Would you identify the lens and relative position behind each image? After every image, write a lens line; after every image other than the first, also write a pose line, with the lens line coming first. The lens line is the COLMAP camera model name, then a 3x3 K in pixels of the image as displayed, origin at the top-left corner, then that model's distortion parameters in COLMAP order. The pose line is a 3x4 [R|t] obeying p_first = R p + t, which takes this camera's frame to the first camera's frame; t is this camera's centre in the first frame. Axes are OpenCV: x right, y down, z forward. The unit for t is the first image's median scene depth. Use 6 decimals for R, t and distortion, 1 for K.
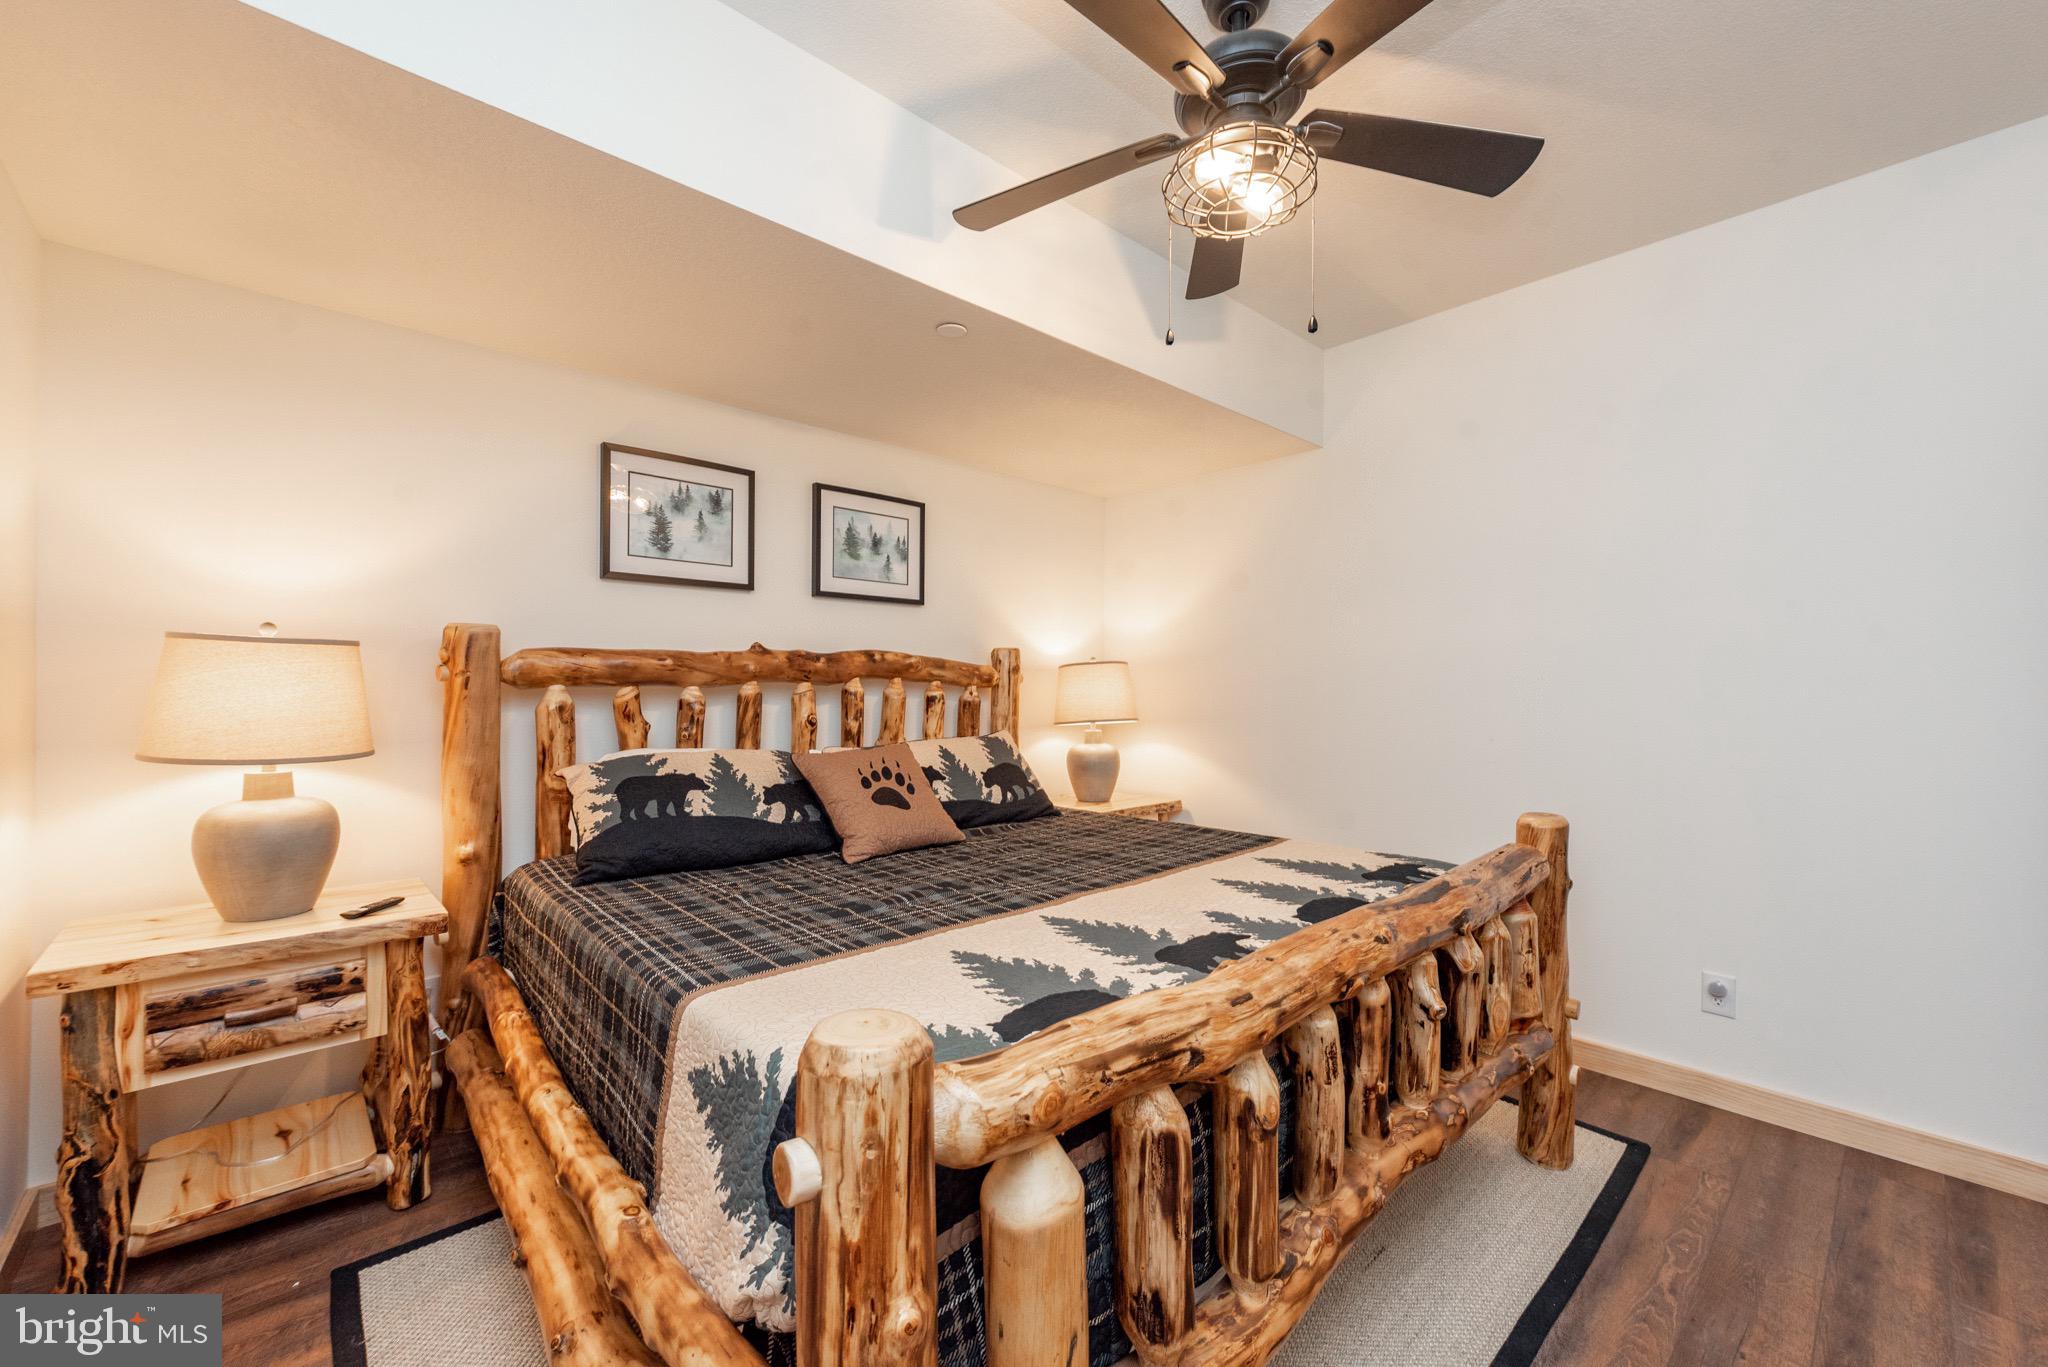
lens RADIAL K [[812.0, 0, 1040.1], [0, 812.0, 678.2], [0, 0, 1]] dist [0.000365, -0.000056]
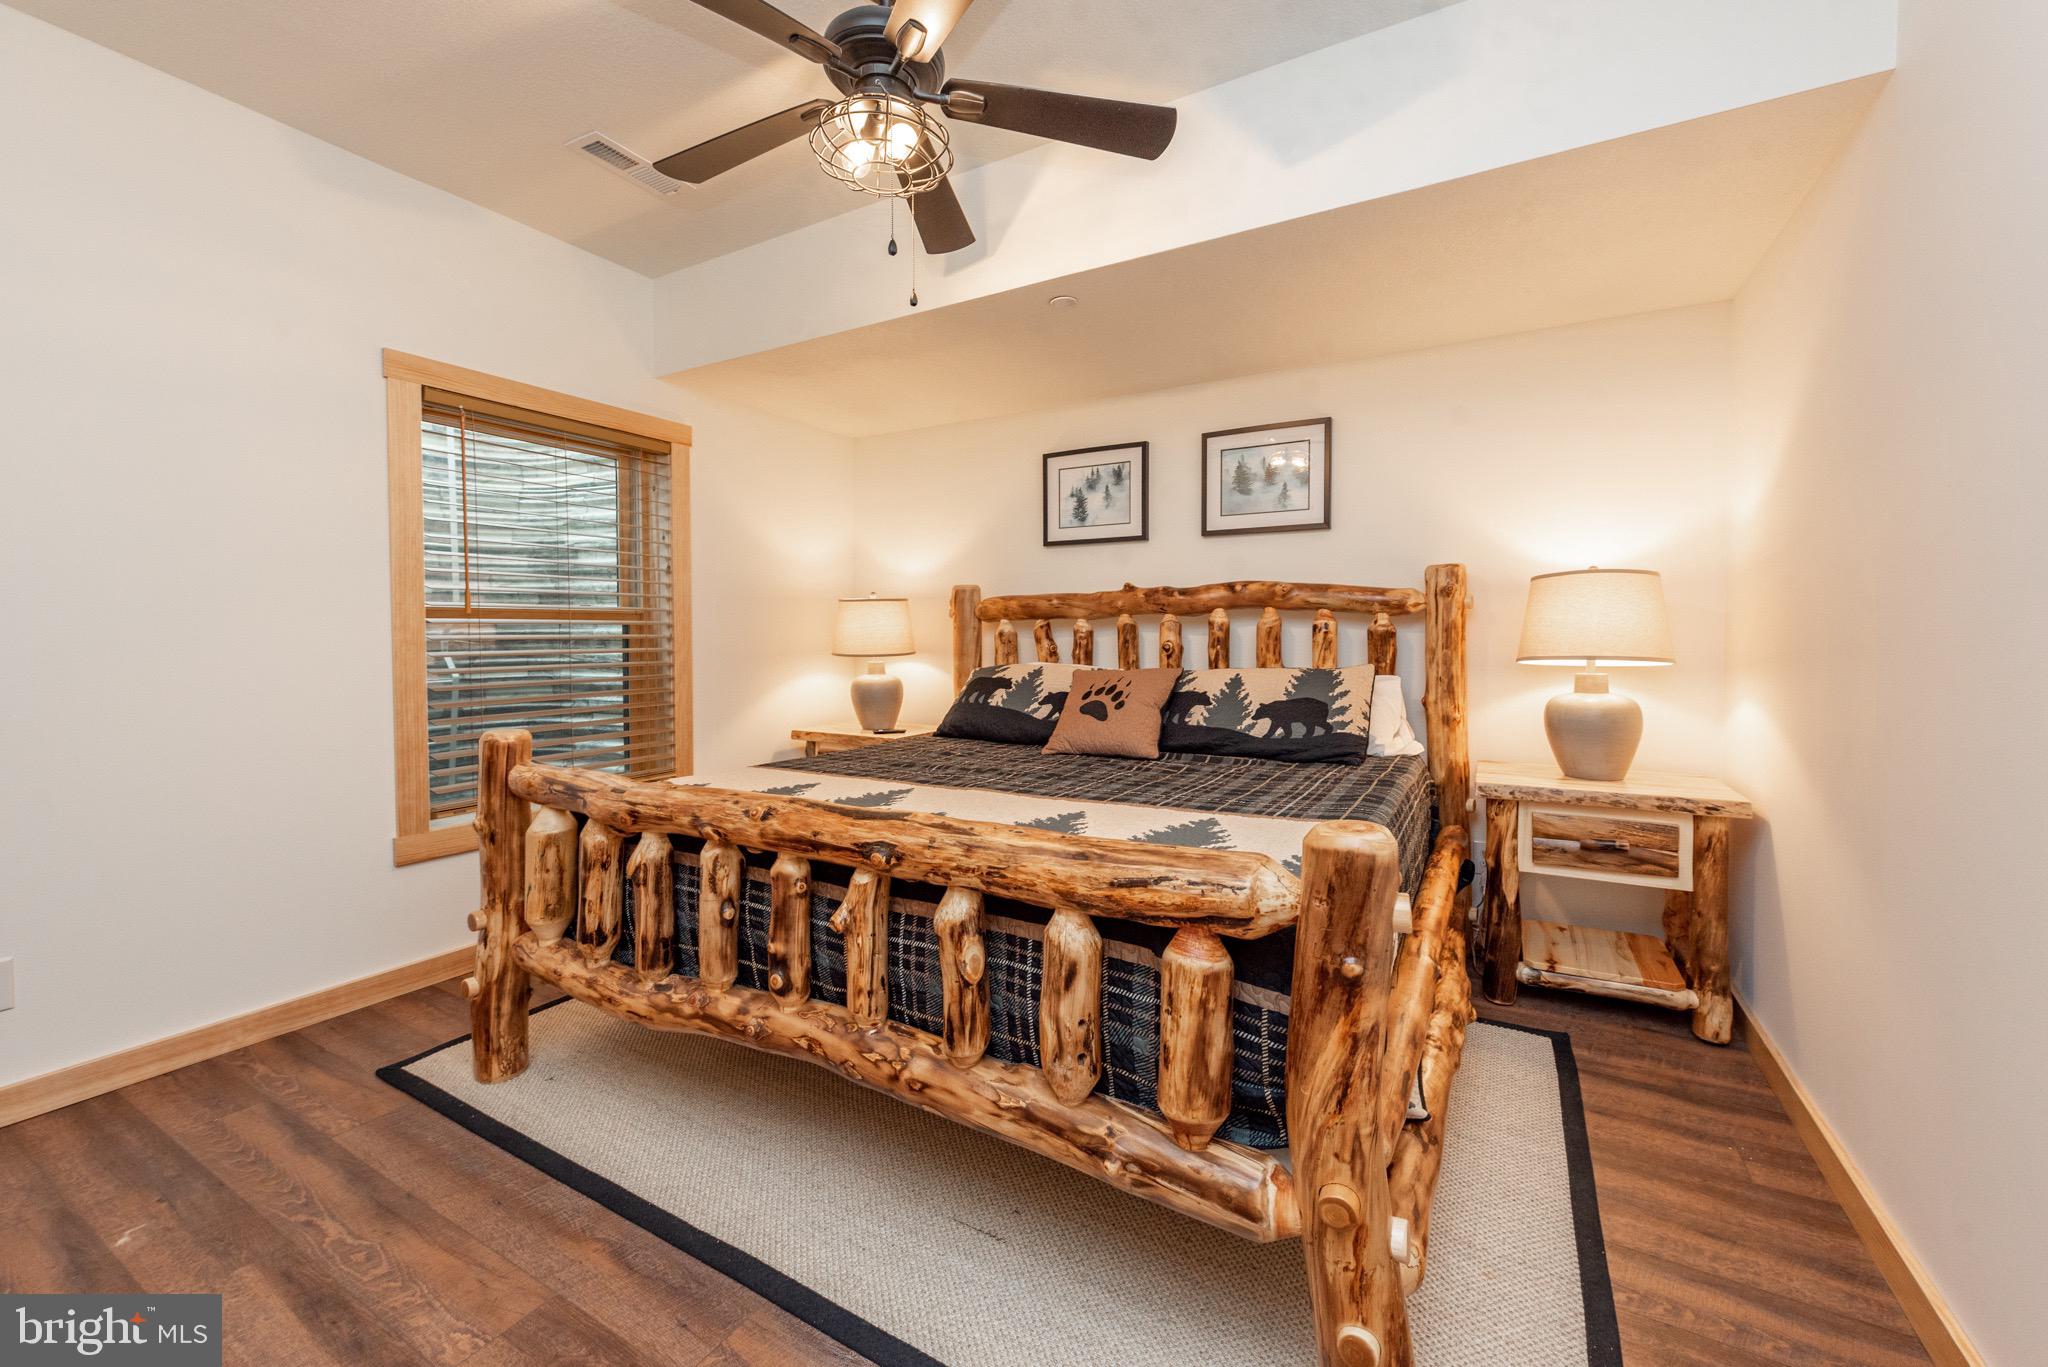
lens RADIAL K [[812.0, 0, 1040.1], [0, 812.0, 678.2], [0, 0, 1]] dist [0.000365, -0.000056]
pose [[0.303025, 0.066729, -0.950644, 0.835413], [0.026495, 0.996570, 0.078399, 0.001222], [0.952614, -0.048944, 0.300217, 0.489832]]
